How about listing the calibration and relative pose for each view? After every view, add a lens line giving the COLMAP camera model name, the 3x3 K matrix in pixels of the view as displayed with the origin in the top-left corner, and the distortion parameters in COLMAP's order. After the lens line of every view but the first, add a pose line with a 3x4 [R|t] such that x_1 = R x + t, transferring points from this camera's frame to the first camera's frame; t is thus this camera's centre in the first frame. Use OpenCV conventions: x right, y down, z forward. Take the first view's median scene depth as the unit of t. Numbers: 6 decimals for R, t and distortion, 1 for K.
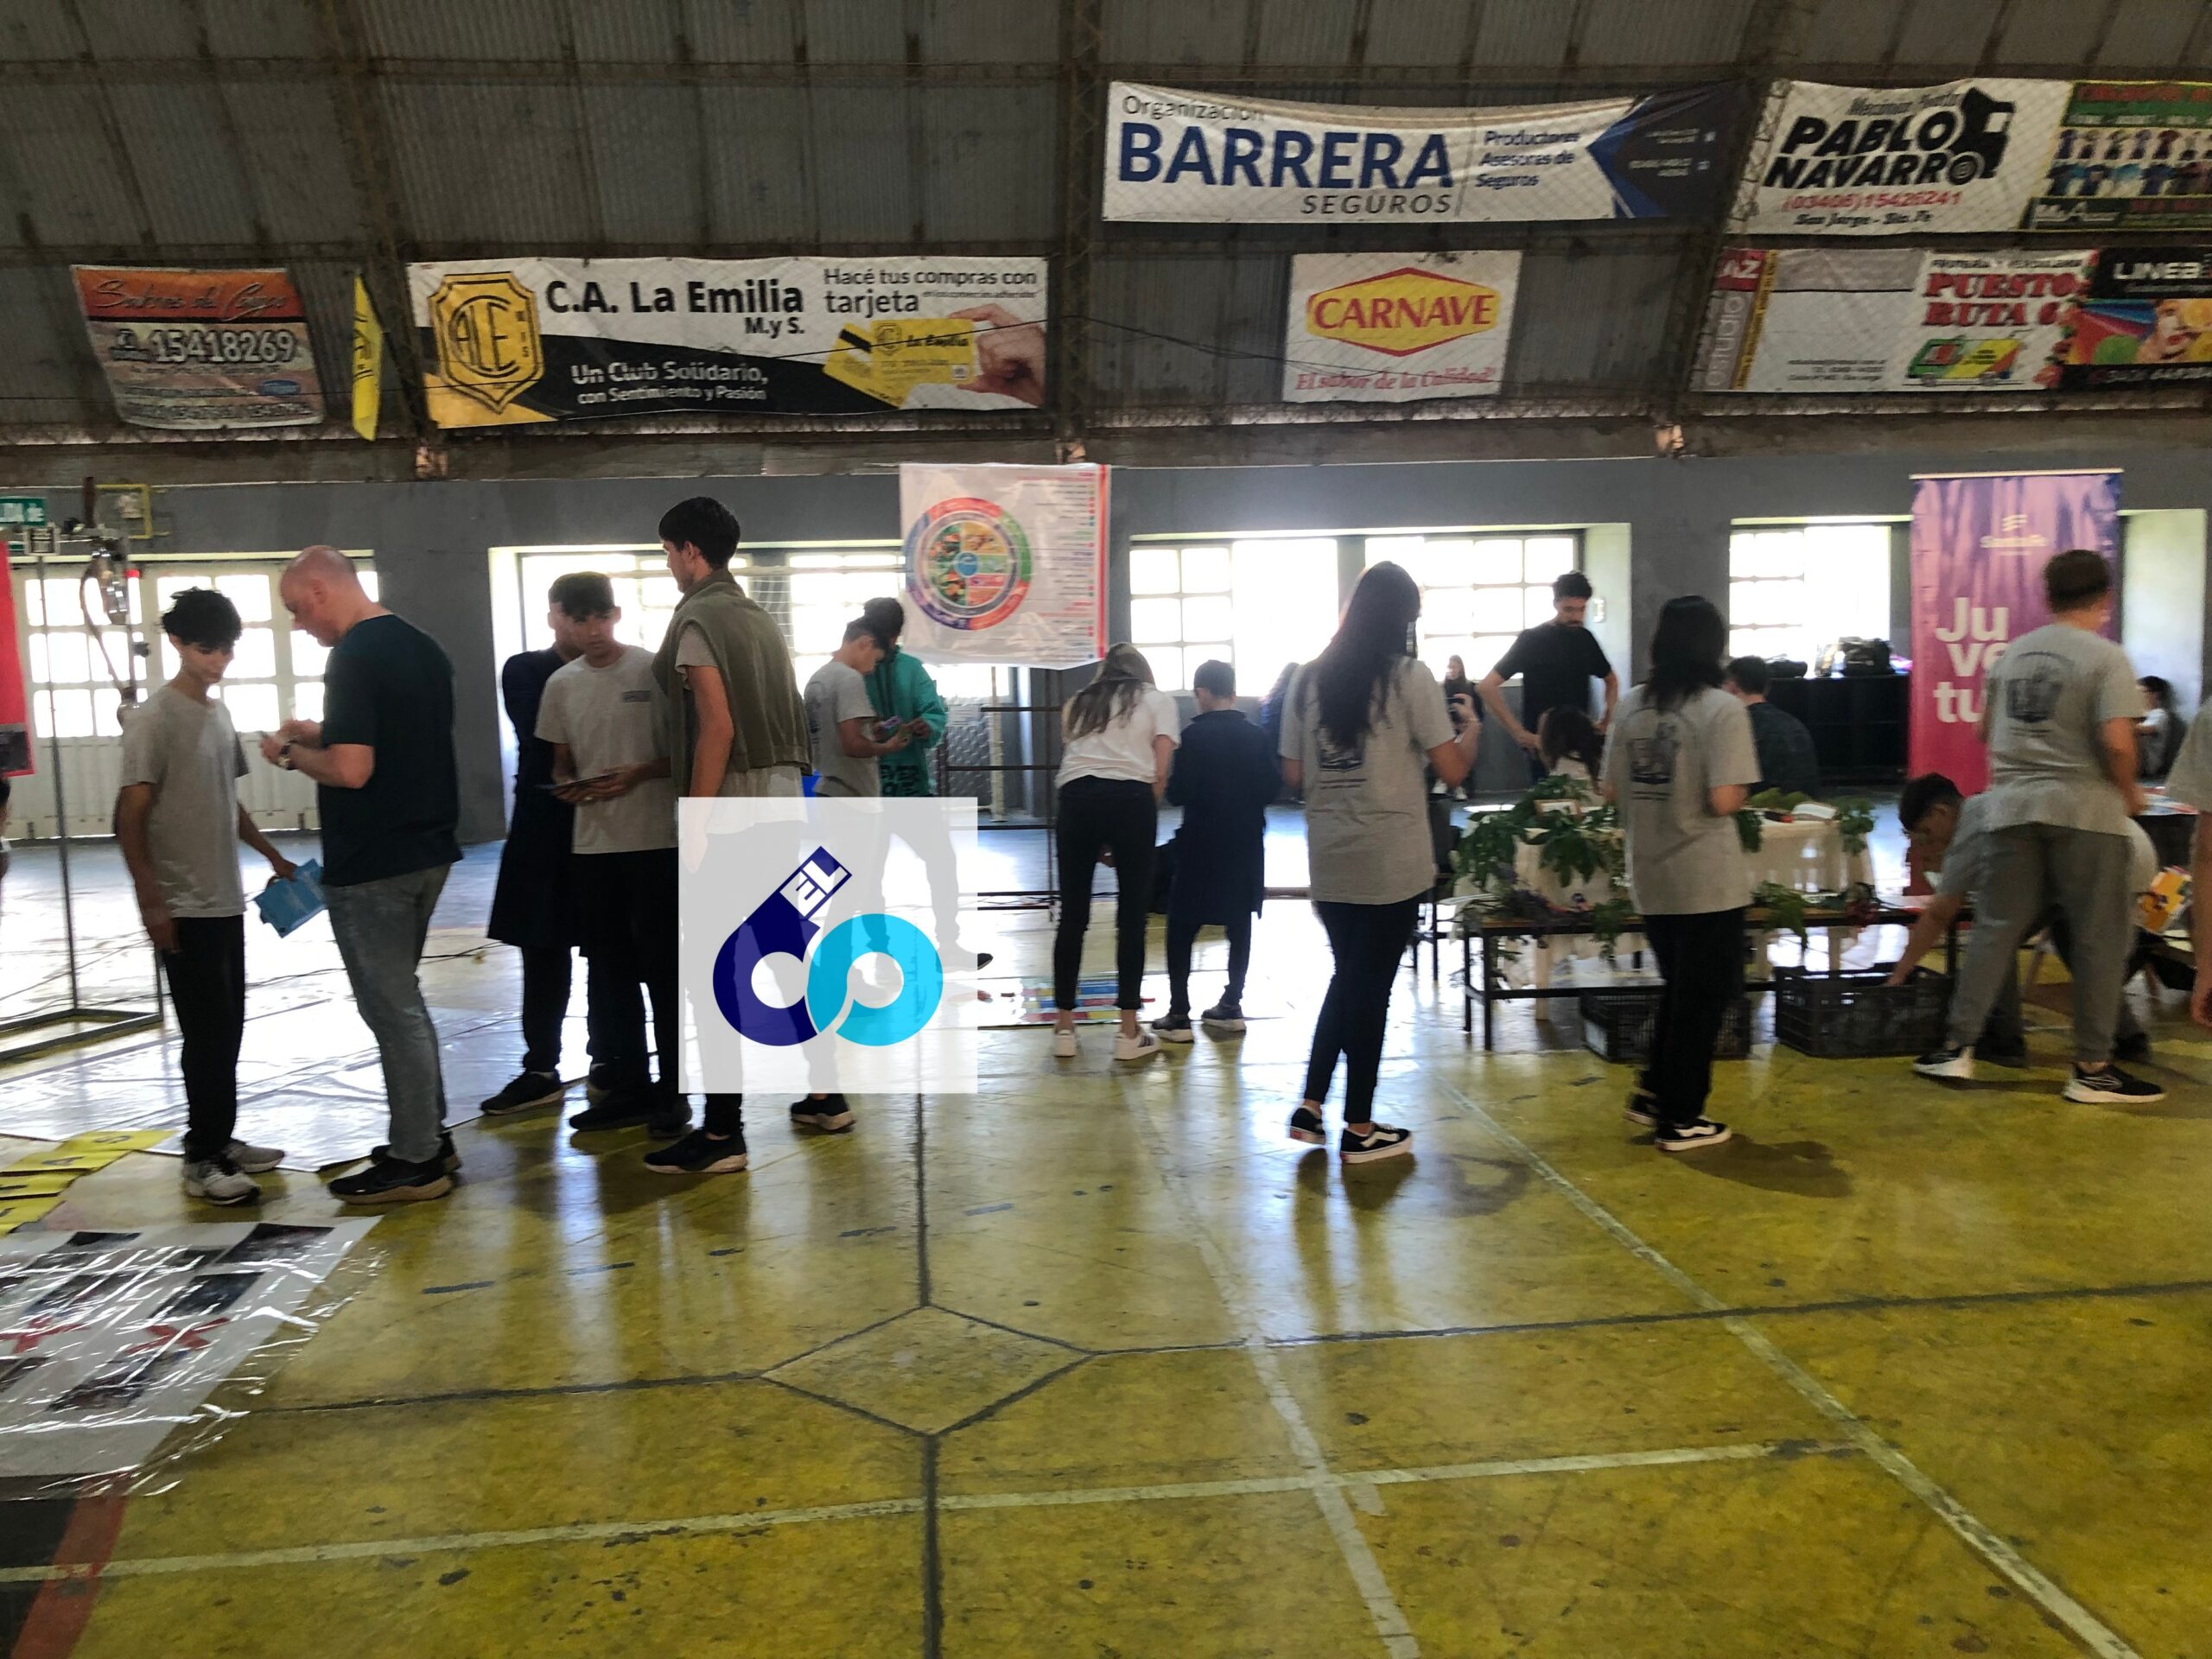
lens RADIAL K [[1809.6, 0, 1093.6], [0, 1809.6, 809.6], [0, 0, 1]] dist [0.016189, -0.016608]
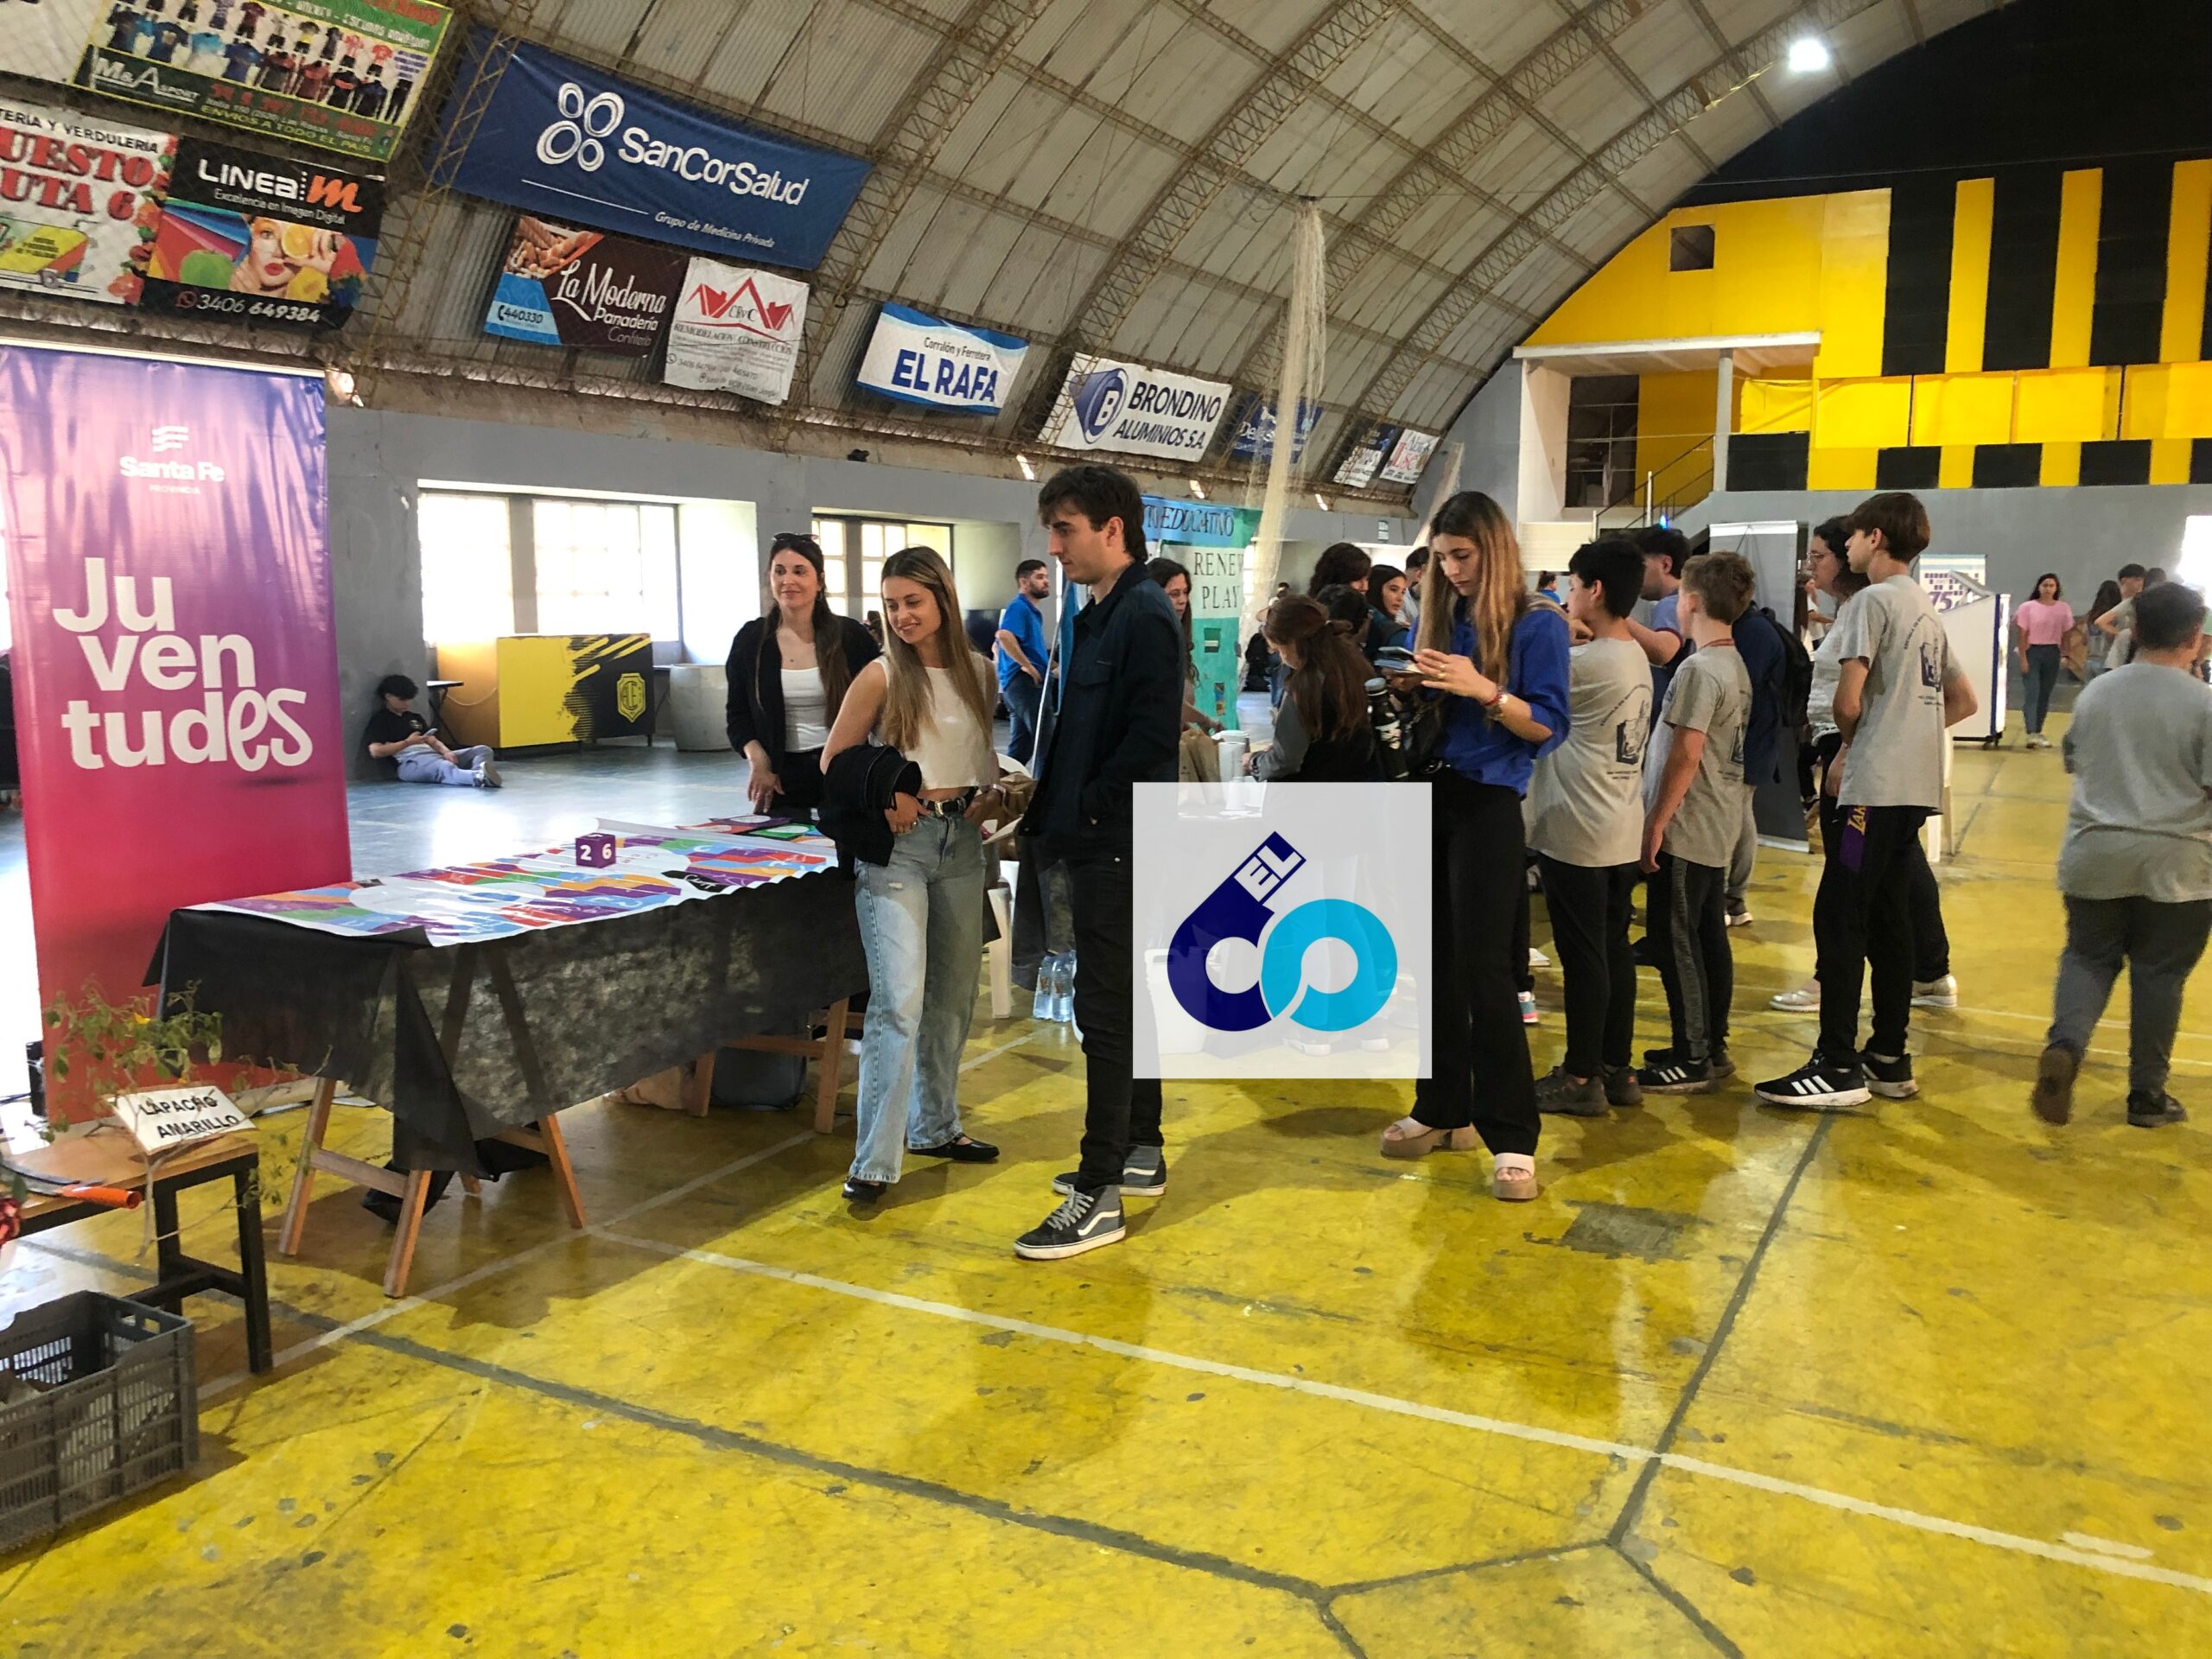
lens RADIAL K [[1809.6, 0, 1110.6], [0, 1809.6, 832.9], [0, 0, 1]] dist [0.016189, -0.016608]
pose [[0.551603, -0.082163, 0.830050, 0.090573], [0.060463, 0.996457, 0.058455, -0.023462], [-0.831912, 0.017943, 0.554617, 0.221813]]
